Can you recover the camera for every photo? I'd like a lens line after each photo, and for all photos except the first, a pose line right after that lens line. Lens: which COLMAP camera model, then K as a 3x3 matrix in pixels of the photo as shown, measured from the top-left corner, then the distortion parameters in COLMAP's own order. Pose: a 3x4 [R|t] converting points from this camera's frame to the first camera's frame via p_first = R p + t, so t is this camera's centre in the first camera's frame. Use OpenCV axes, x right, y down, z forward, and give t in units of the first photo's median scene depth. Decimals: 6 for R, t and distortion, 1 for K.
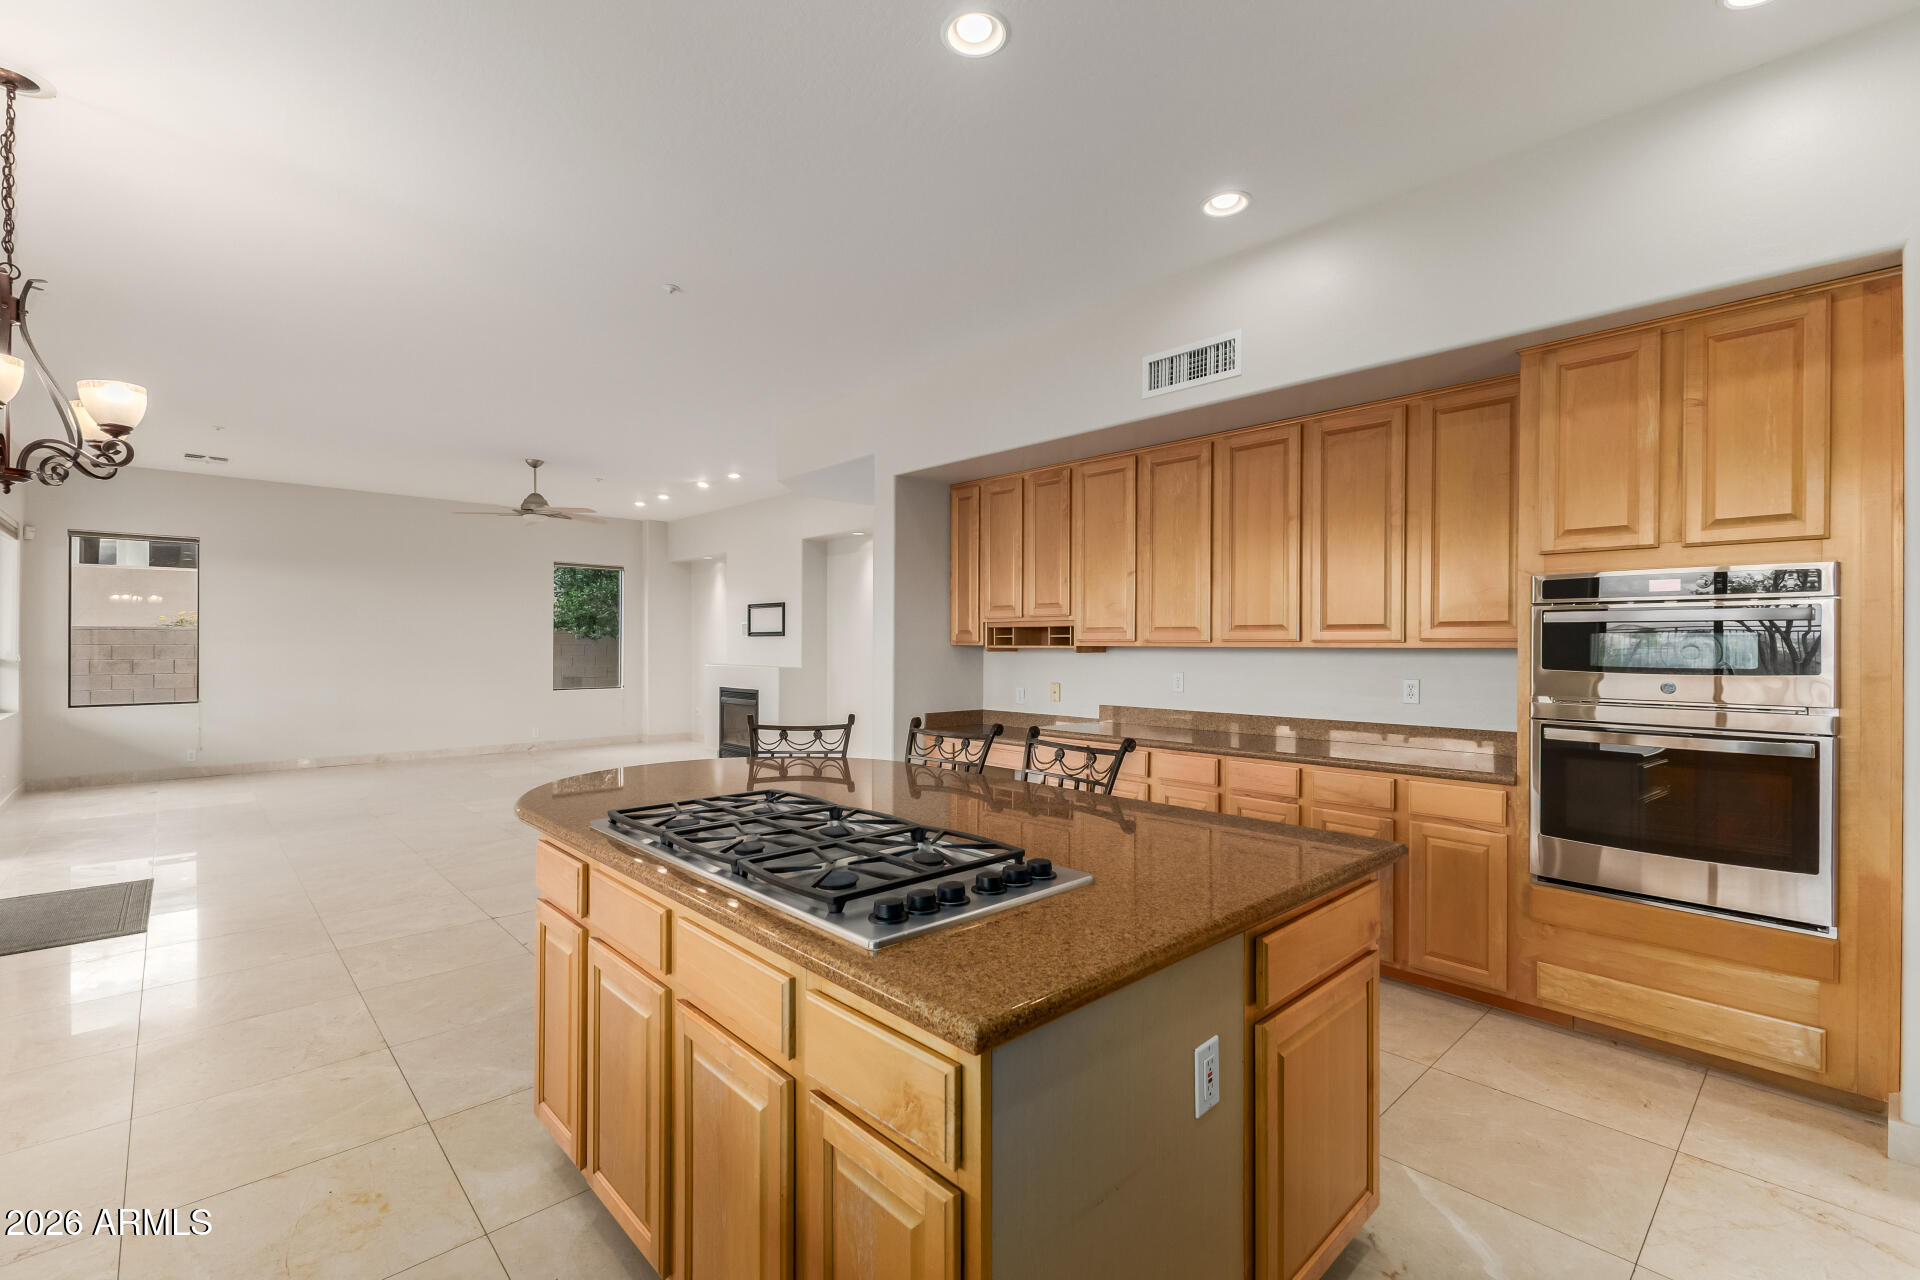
lens RADIAL K [[837.7, 0, 964.1], [0, 837.7, 647.4], [0, 0, 1]] dist [0.003520, -0.000423]
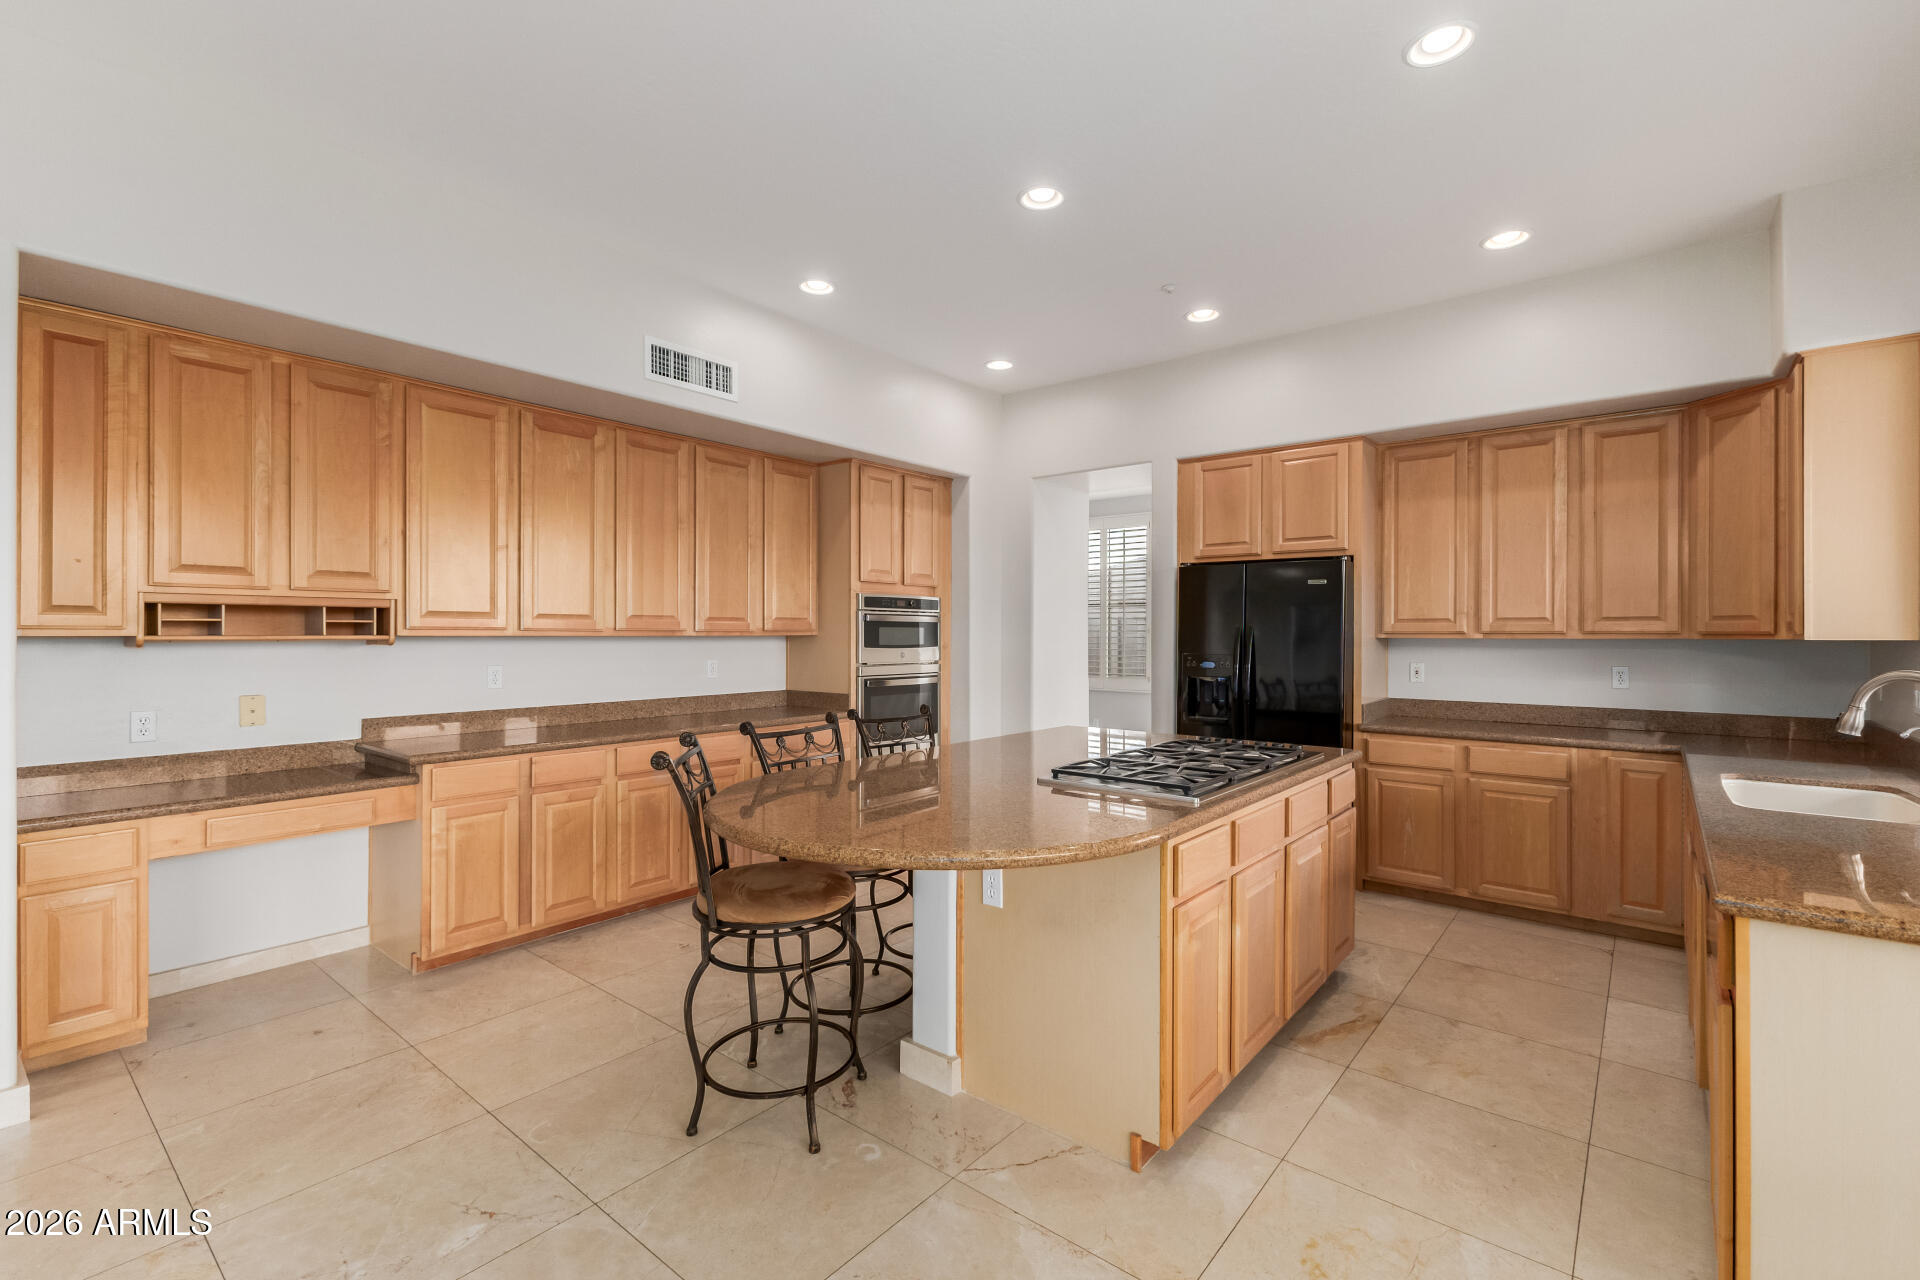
lens RADIAL K [[837.7, 0, 963.5], [0, 837.7, 633.6], [0, 0, 1]] dist [0.003520, -0.000423]
pose [[-0.124554, -0.002642, 0.992209, -0.642077], [0.002567, 0.999992, 0.002985, -0.004251], [-0.992209, 0.002919, -0.124547, 0.615683]]
